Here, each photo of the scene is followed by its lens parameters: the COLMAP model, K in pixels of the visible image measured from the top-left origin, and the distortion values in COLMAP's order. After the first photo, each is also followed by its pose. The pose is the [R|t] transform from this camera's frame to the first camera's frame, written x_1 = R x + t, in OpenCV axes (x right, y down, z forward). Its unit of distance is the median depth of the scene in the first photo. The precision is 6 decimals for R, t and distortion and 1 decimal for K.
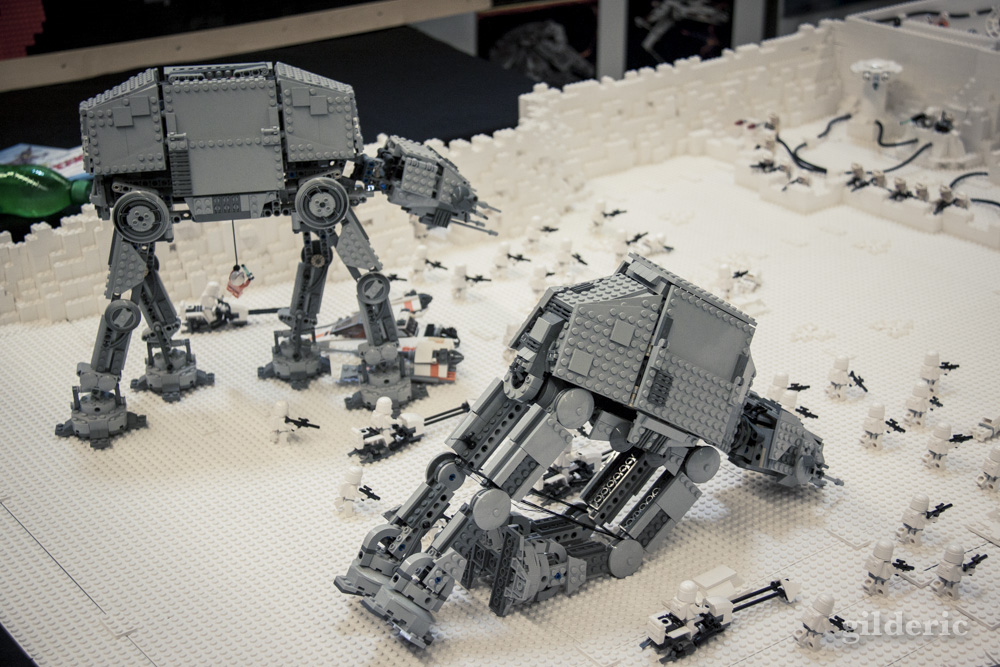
lens RADIAL K [[1662.4, 0, 500.0], [0, 1662.4, 333.5], [0, 0, 1]] dist [0.185458, 0.102992]
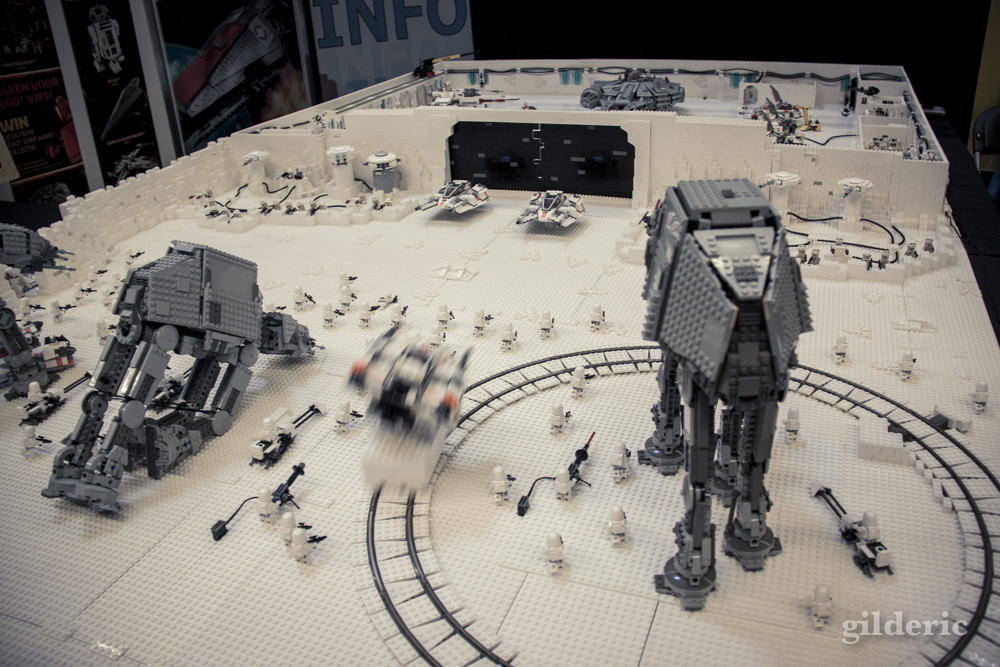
lens RADIAL K [[841.8, 0, 513.1], [0, 841.8, 330.0], [0, 0, 1]] dist [-0.195909, 0.158755]
pose [[0.832115, -0.267188, 0.485999, -0.052571], [0.266369, 0.961152, 0.072343, 0.064506], [-0.486448, 0.069257, 0.870960, 0.153827]]
